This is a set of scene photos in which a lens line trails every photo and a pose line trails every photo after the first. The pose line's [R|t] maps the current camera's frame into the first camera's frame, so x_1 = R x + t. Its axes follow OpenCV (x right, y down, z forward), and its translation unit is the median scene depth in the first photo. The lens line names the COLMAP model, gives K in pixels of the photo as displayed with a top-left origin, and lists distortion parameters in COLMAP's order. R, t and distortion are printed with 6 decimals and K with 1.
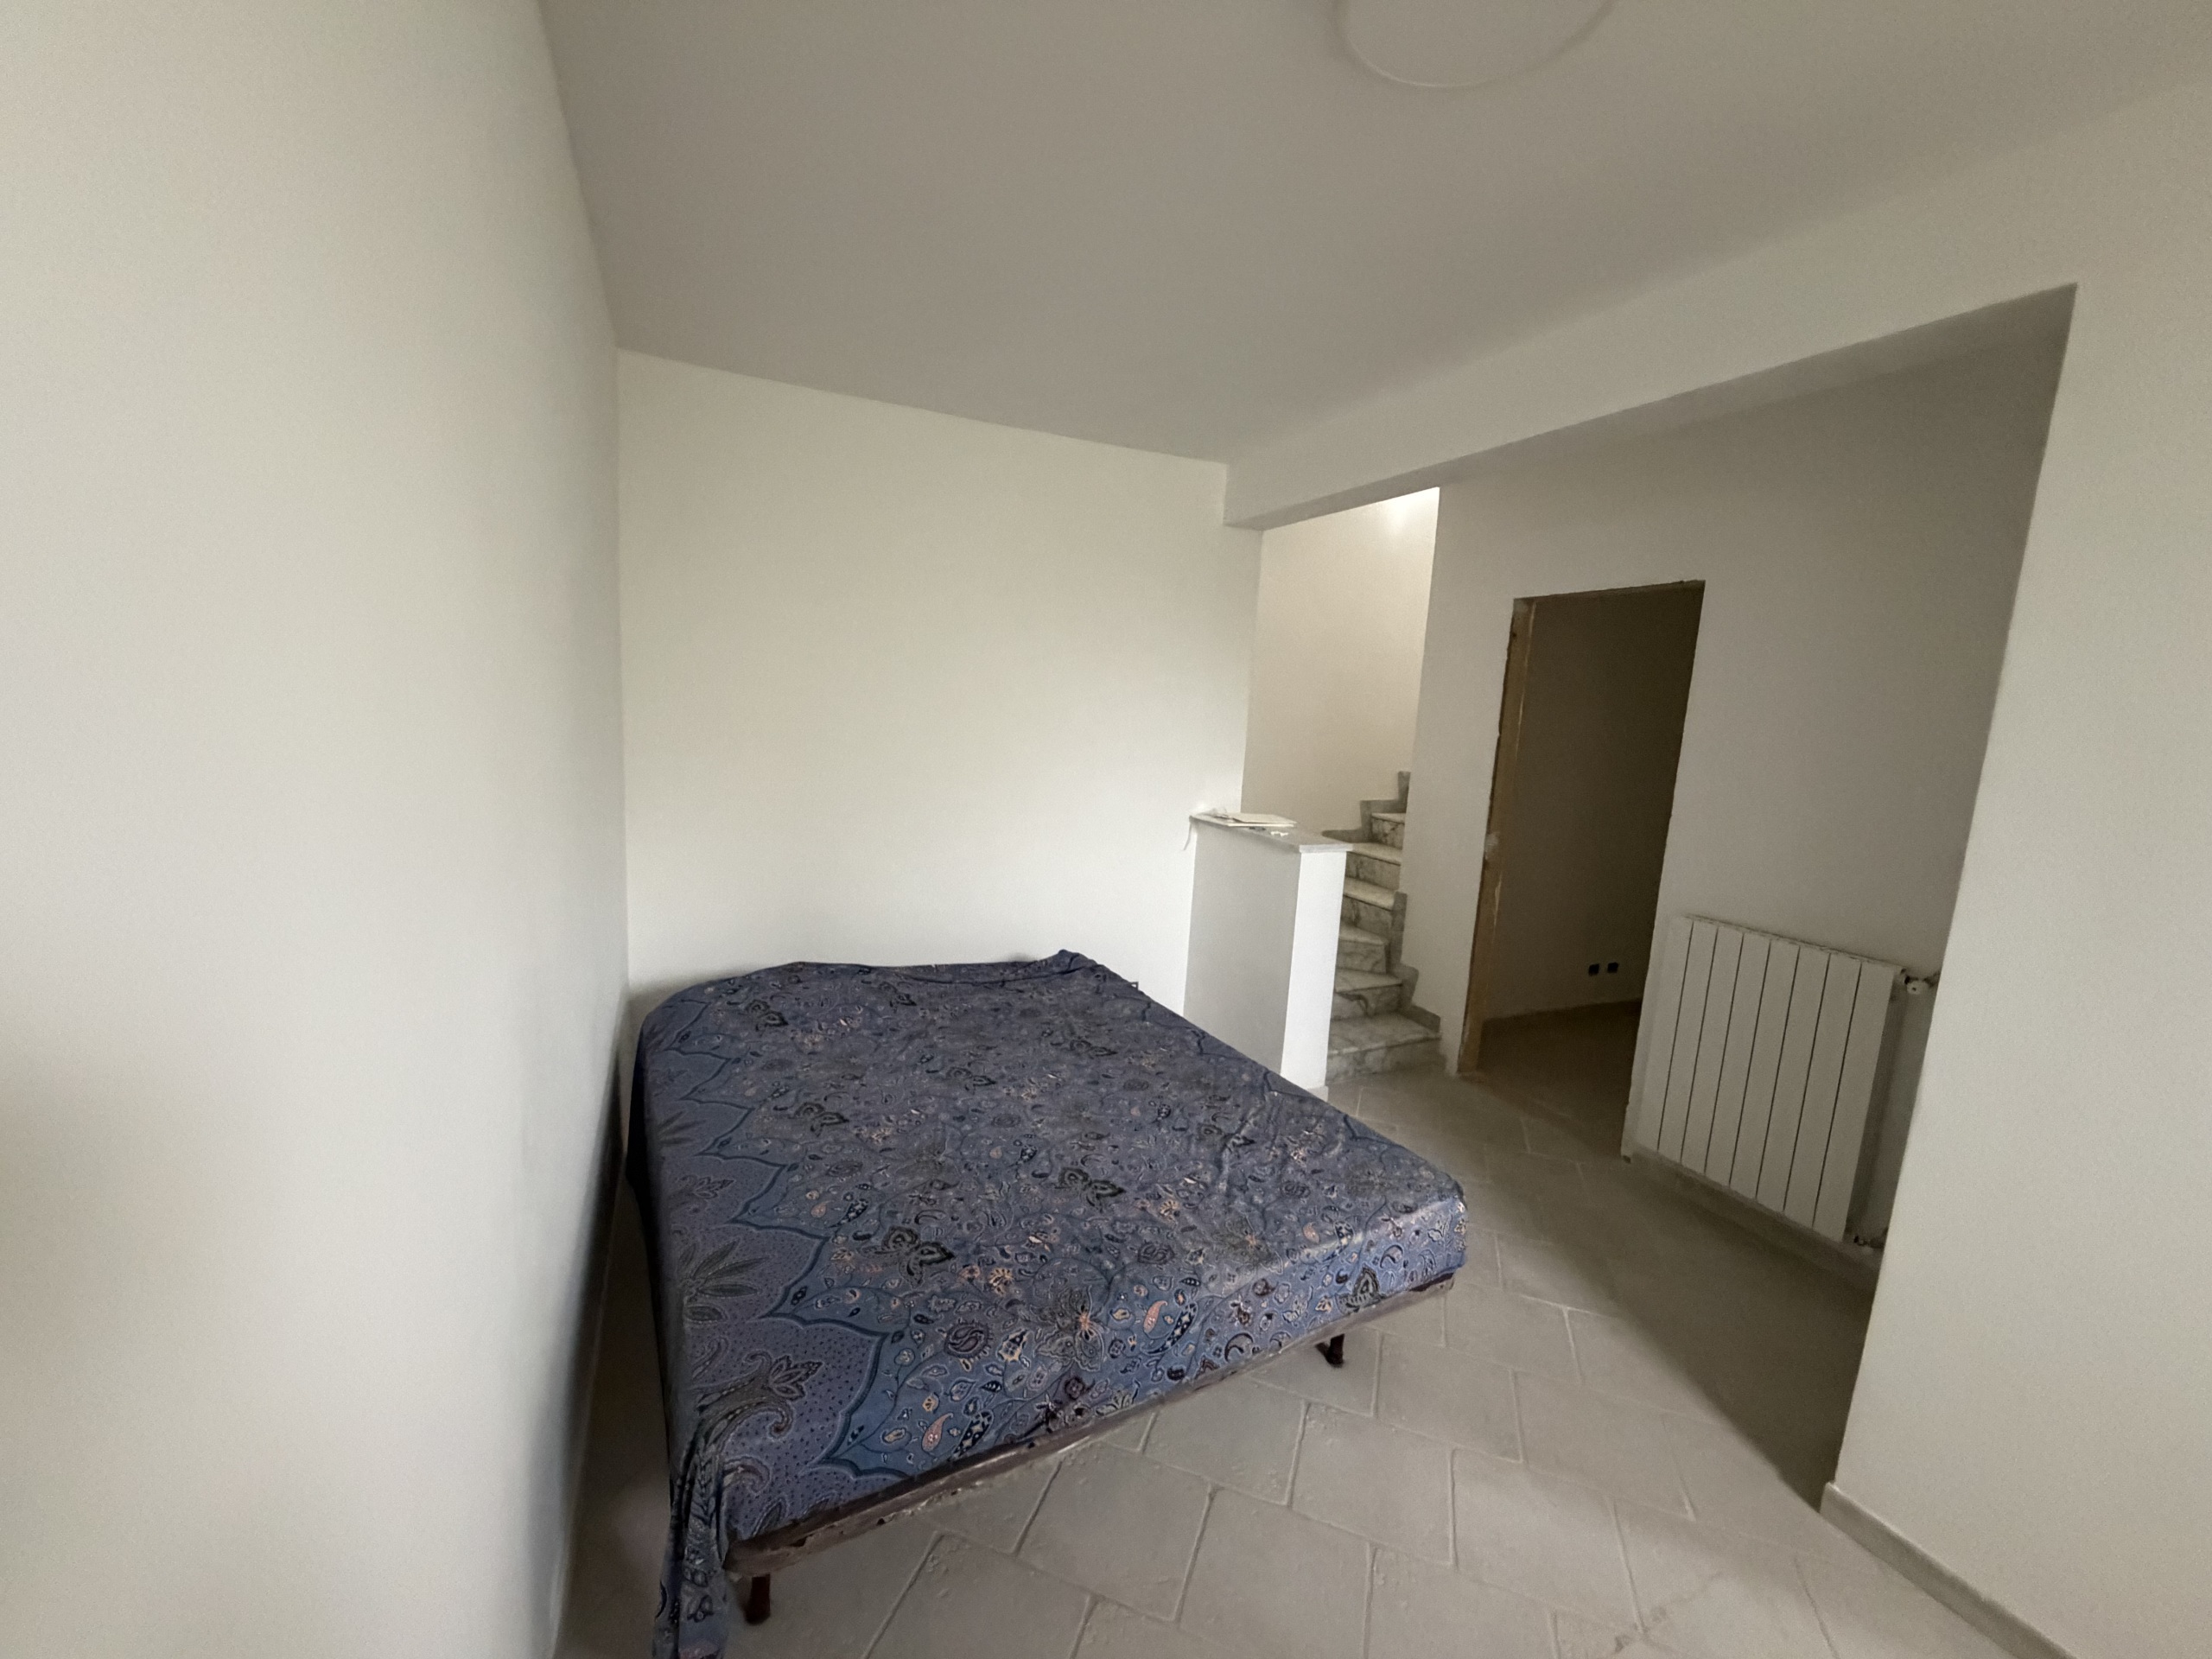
lens RADIAL K [[881.4, 0, 1100.7], [0, 881.4, 829.4], [0, 0, 1]] dist [-0.001785, 0.000472]
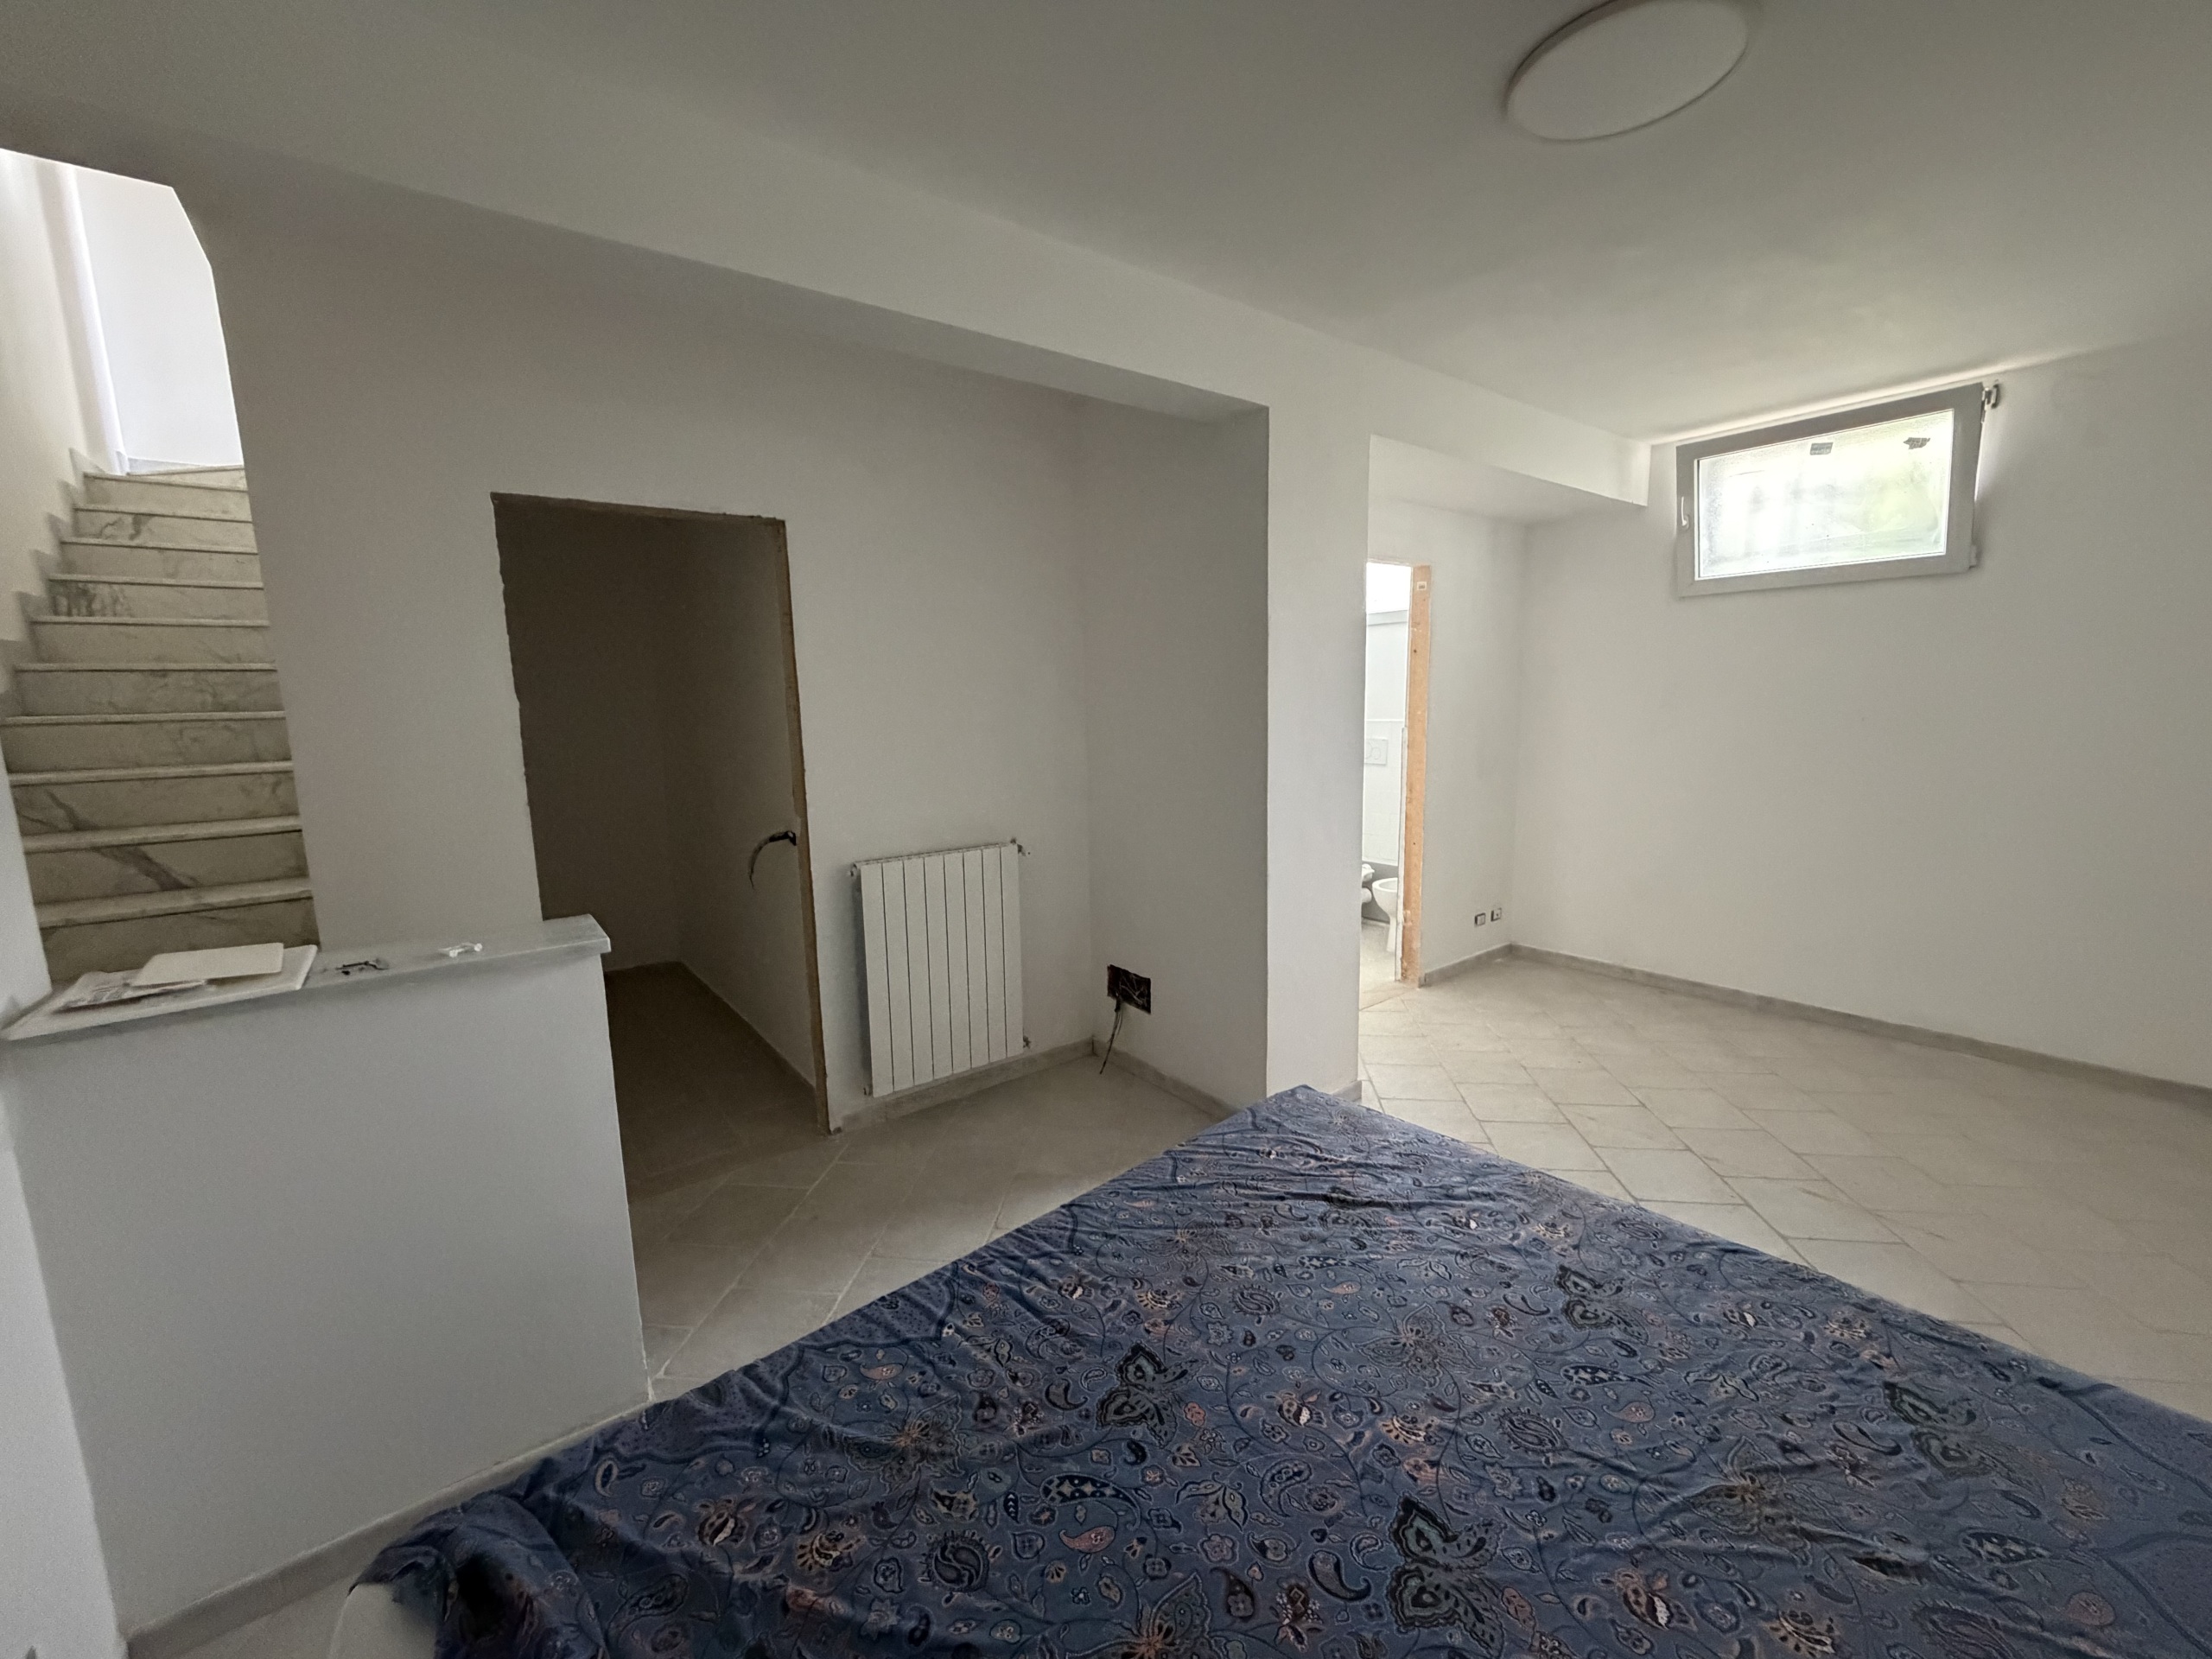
lens RADIAL K [[881.4, 0, 1101.6], [0, 881.4, 828.7], [0, 0, 1]] dist [-0.001785, 0.000472]
pose [[-0.223927, -0.190564, 0.955794, -0.435968], [0.146659, 0.962942, 0.226349, -0.159099], [-0.963508, 0.190861, -0.187681, 1.146147]]
